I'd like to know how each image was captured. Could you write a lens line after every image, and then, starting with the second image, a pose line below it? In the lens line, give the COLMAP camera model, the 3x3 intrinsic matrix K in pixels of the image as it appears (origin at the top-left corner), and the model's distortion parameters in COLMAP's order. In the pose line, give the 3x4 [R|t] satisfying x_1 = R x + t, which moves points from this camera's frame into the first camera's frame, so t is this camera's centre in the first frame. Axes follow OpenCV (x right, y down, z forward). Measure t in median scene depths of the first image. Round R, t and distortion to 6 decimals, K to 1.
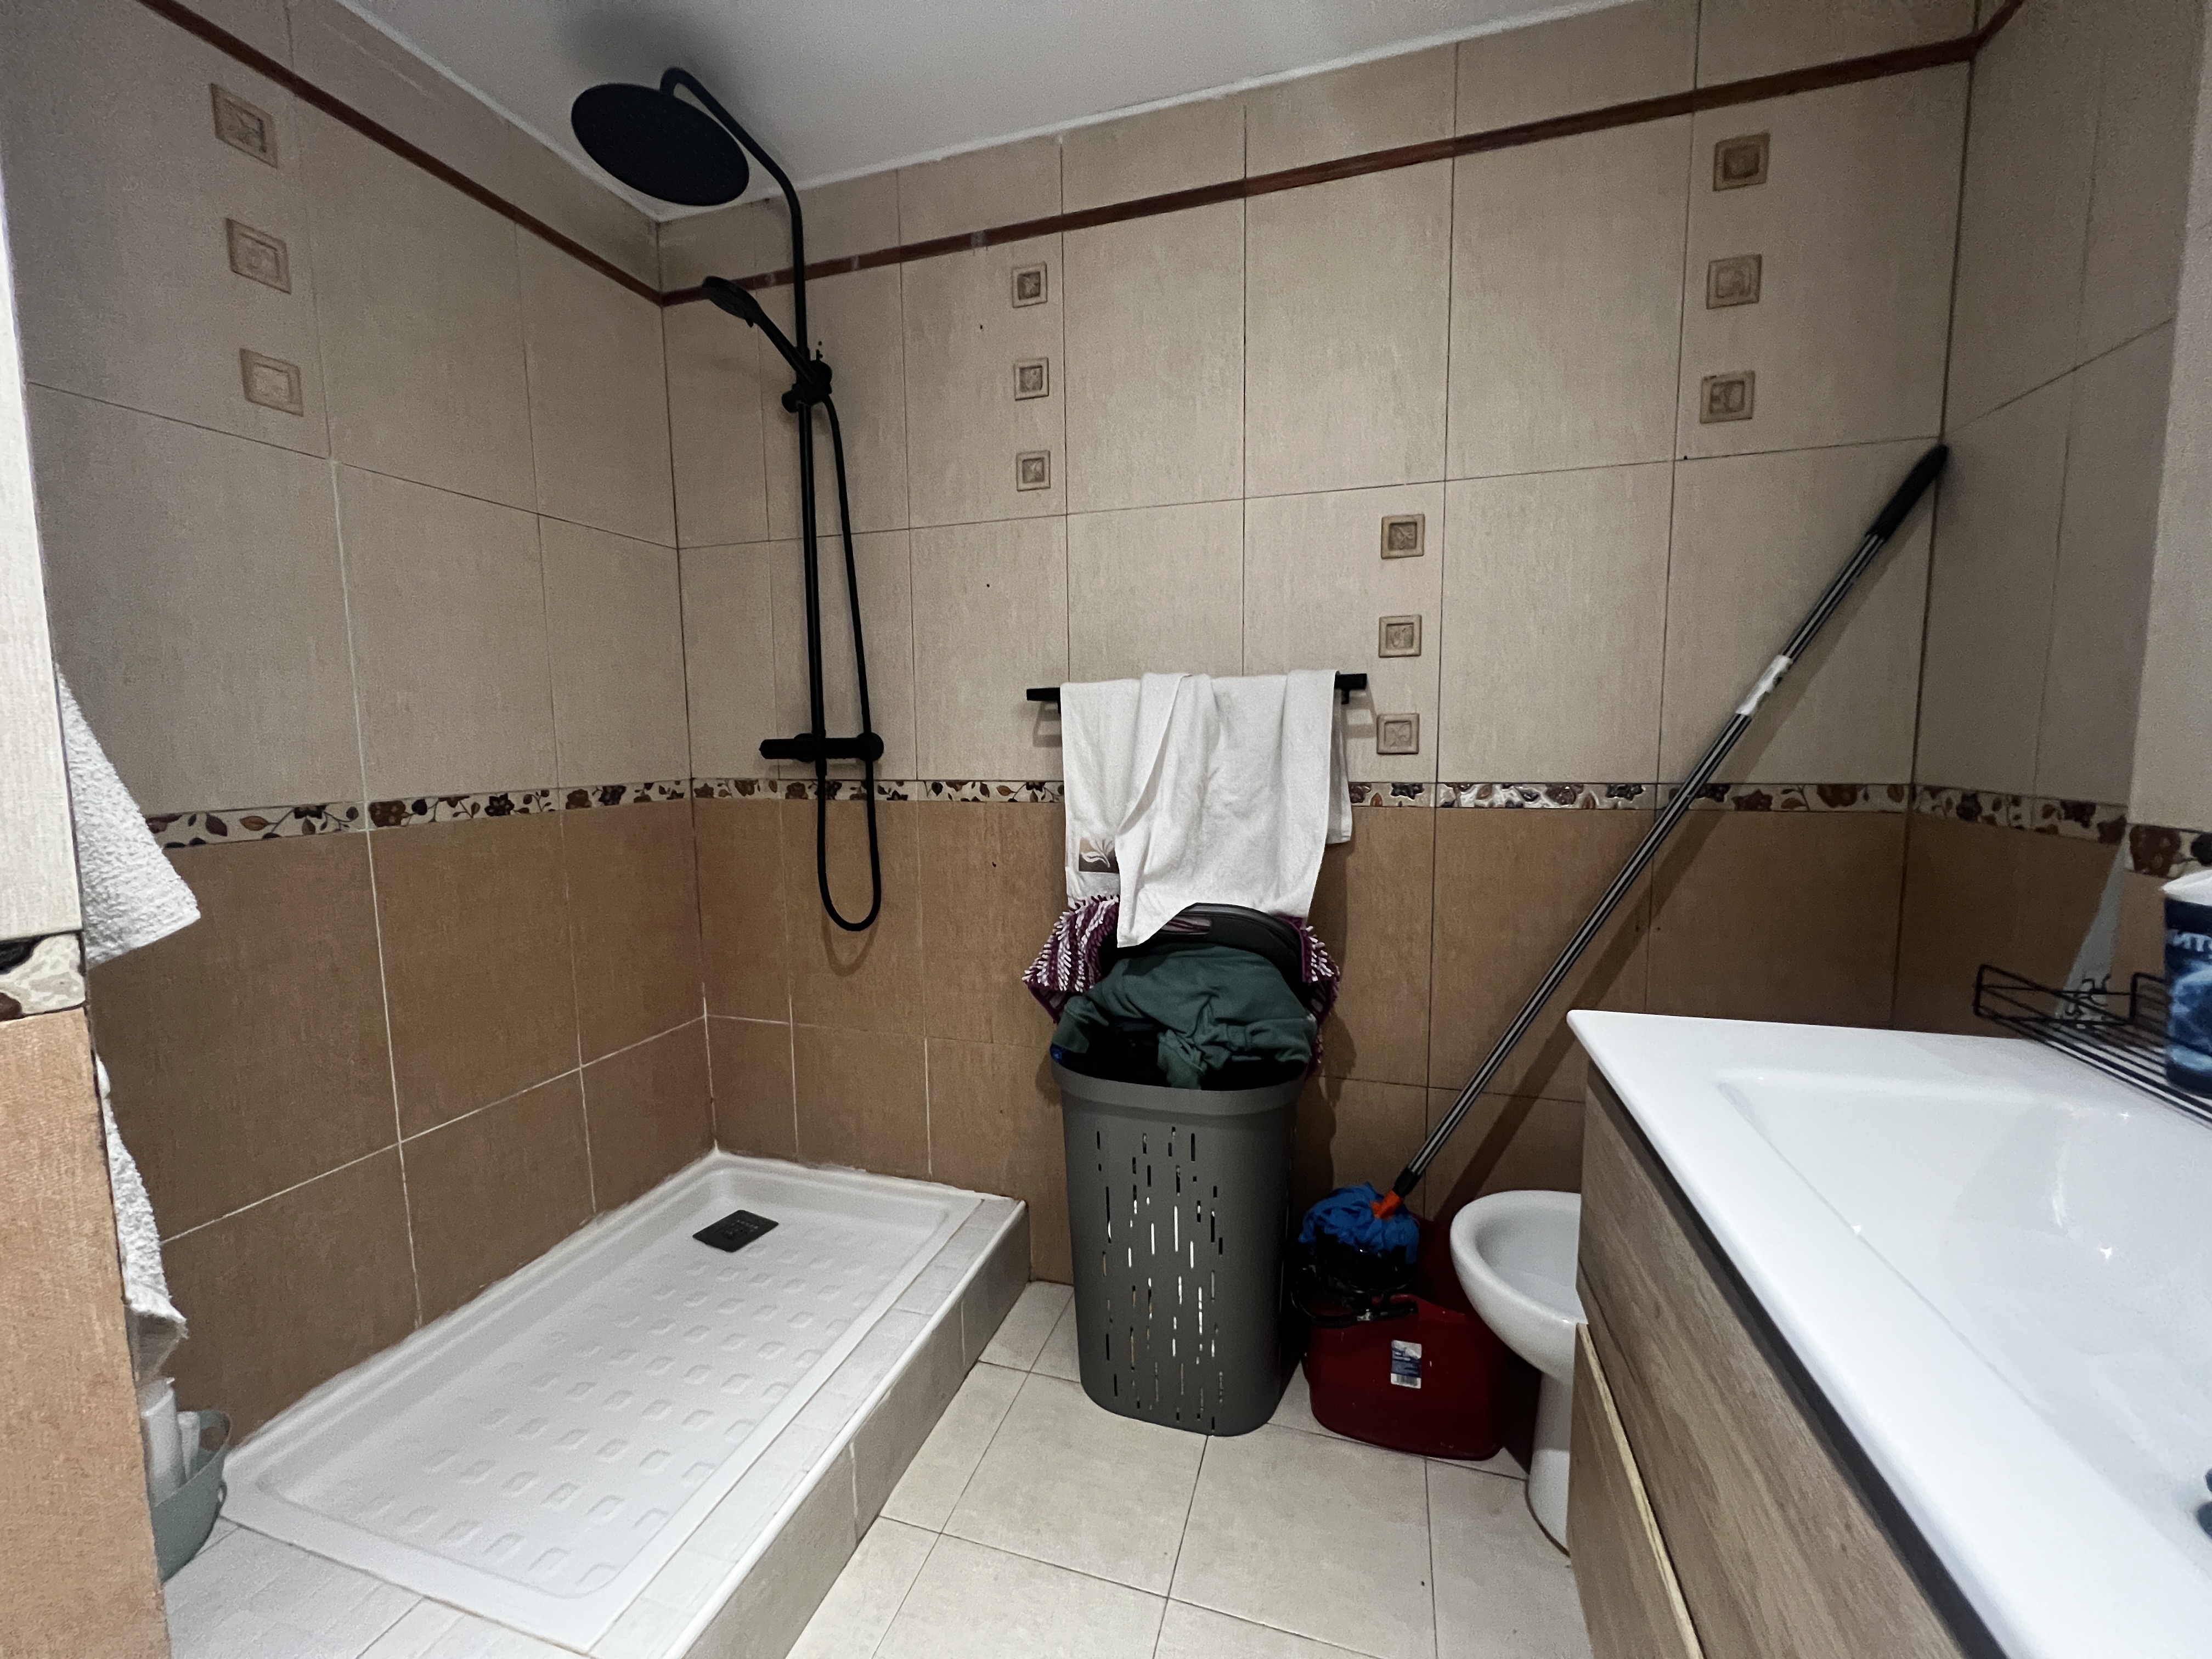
lens RADIAL K [[881.5, 0, 1110.5], [0, 881.5, 826.3], [0, 0, 1]] dist [-0.004436, -0.000797]
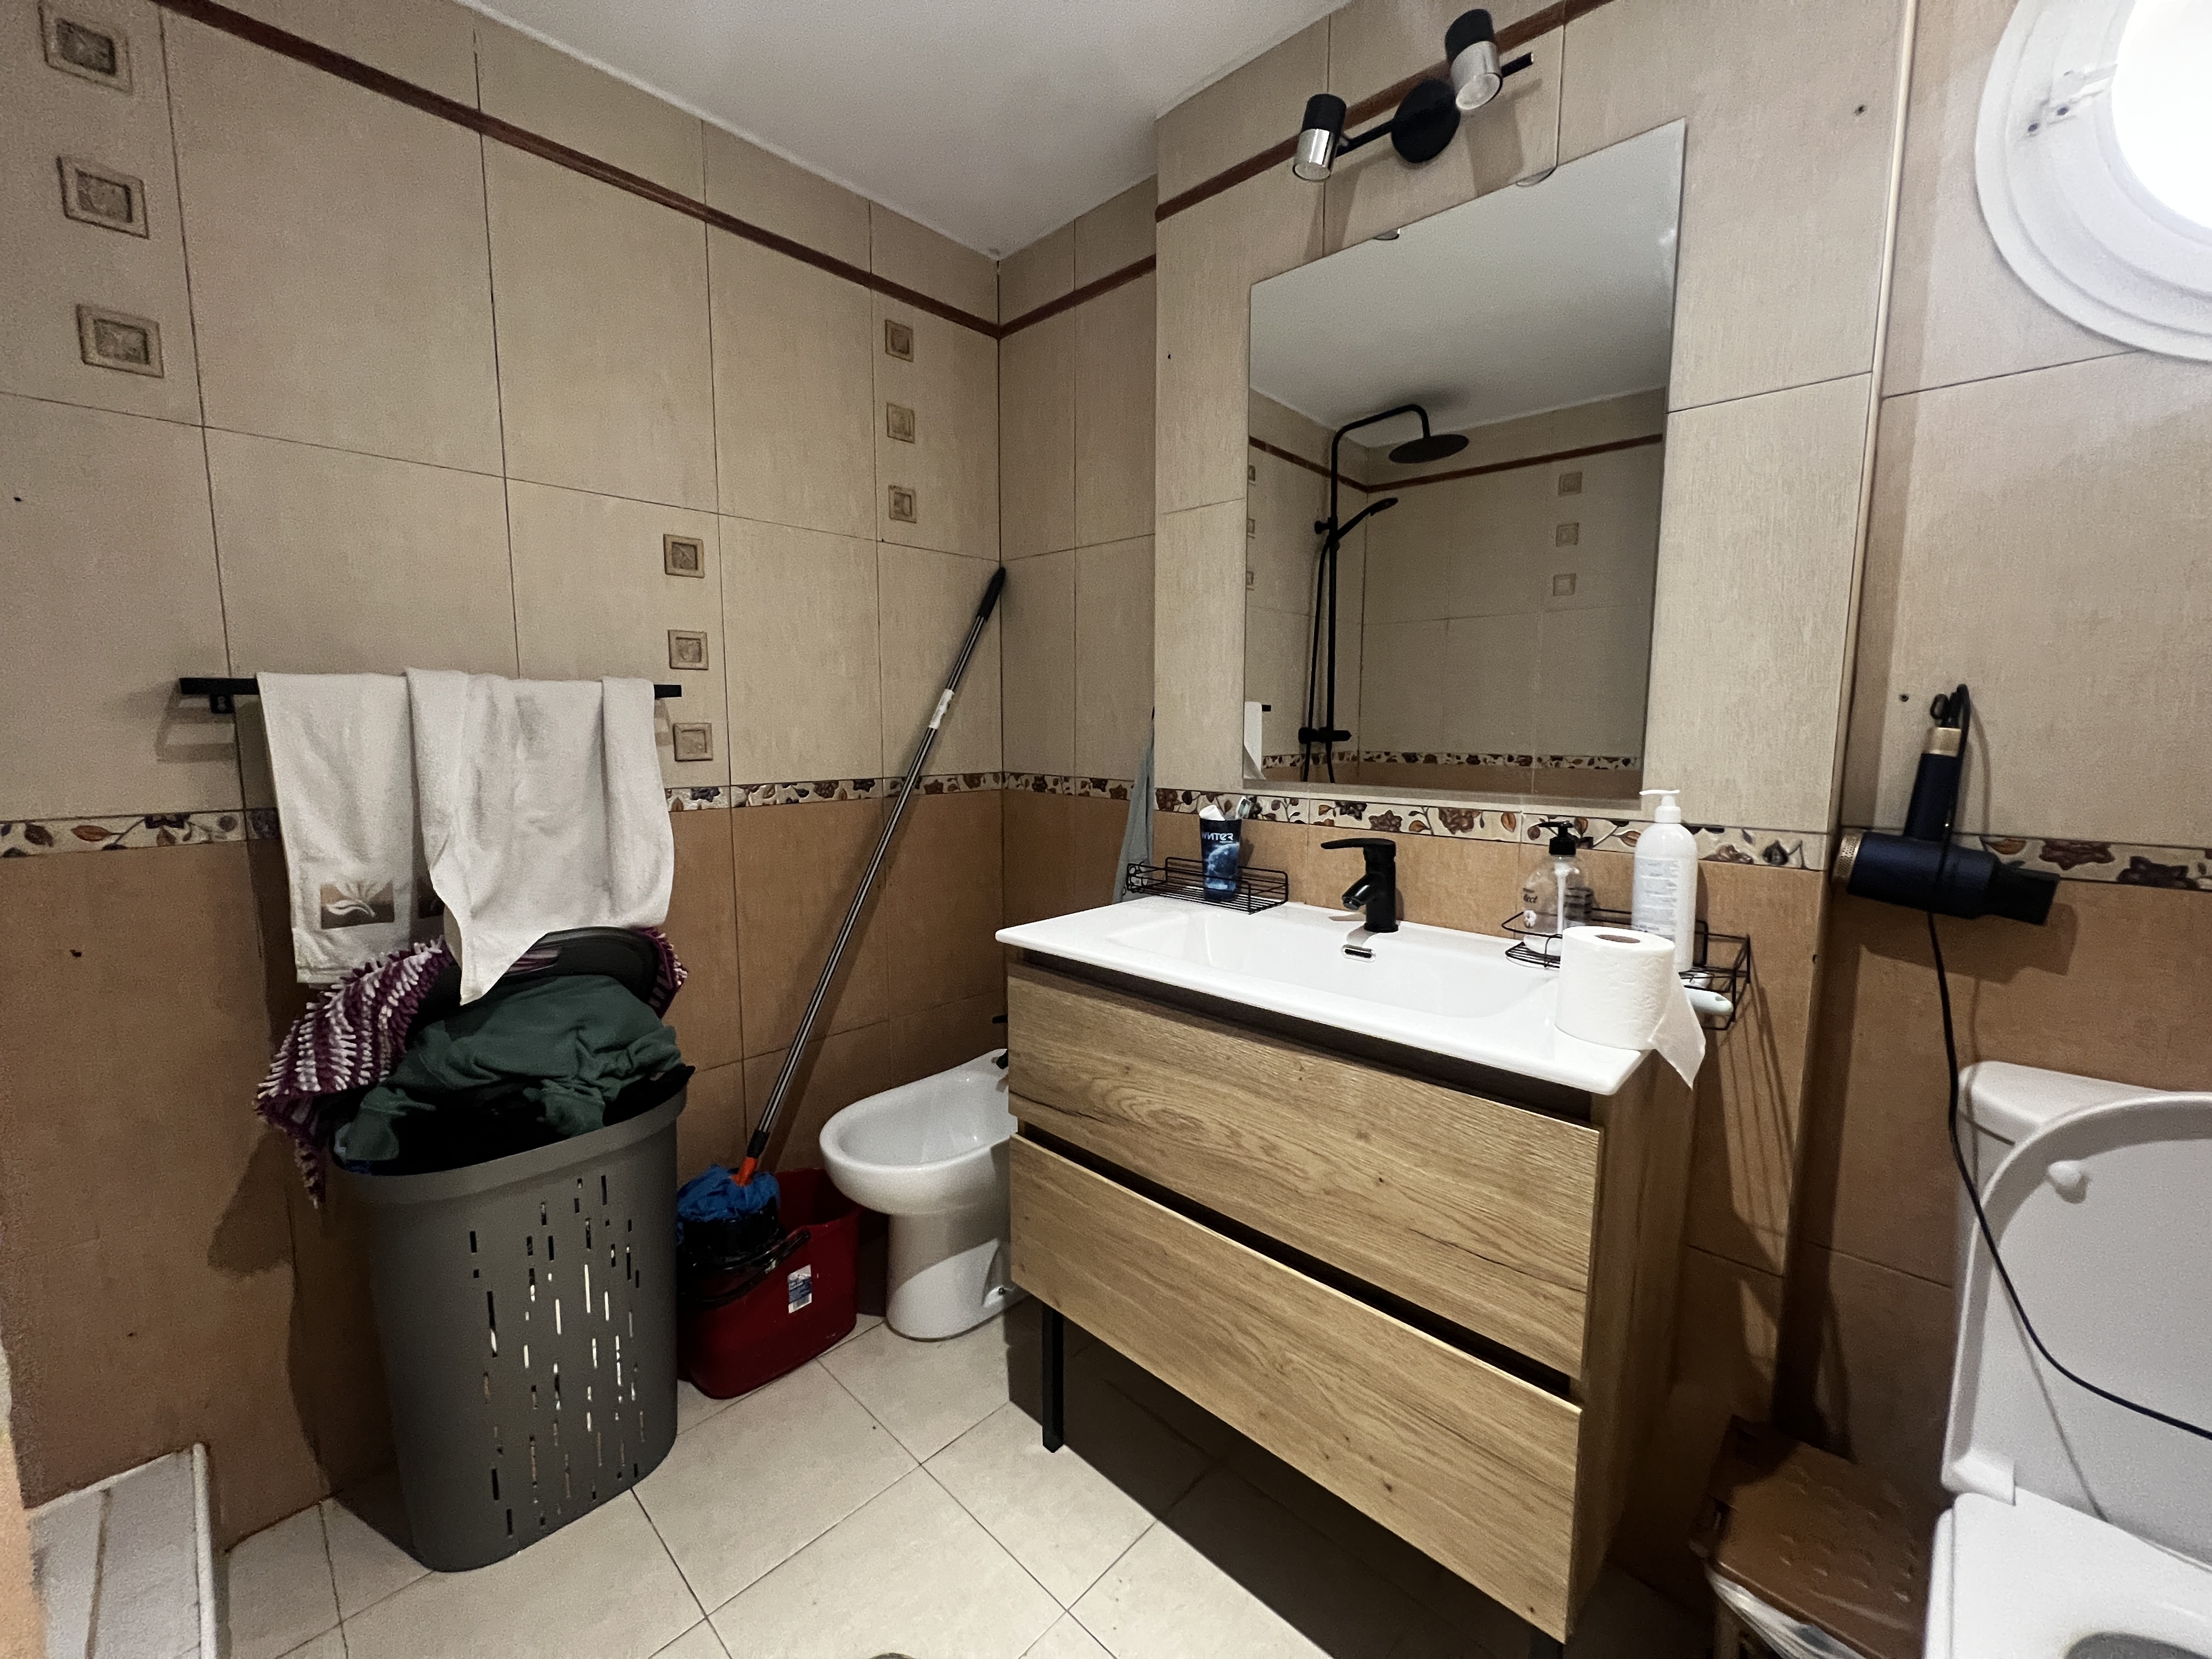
lens RADIAL K [[881.5, 0, 1106.3], [0, 881.5, 825.8], [0, 0, 1]] dist [-0.004436, -0.000797]
pose [[0.444265, -0.090742, 0.891288, -0.433197], [0.084013, 0.994693, 0.059393, -0.026749], [-0.891948, 0.048494, 0.449531, 0.086145]]
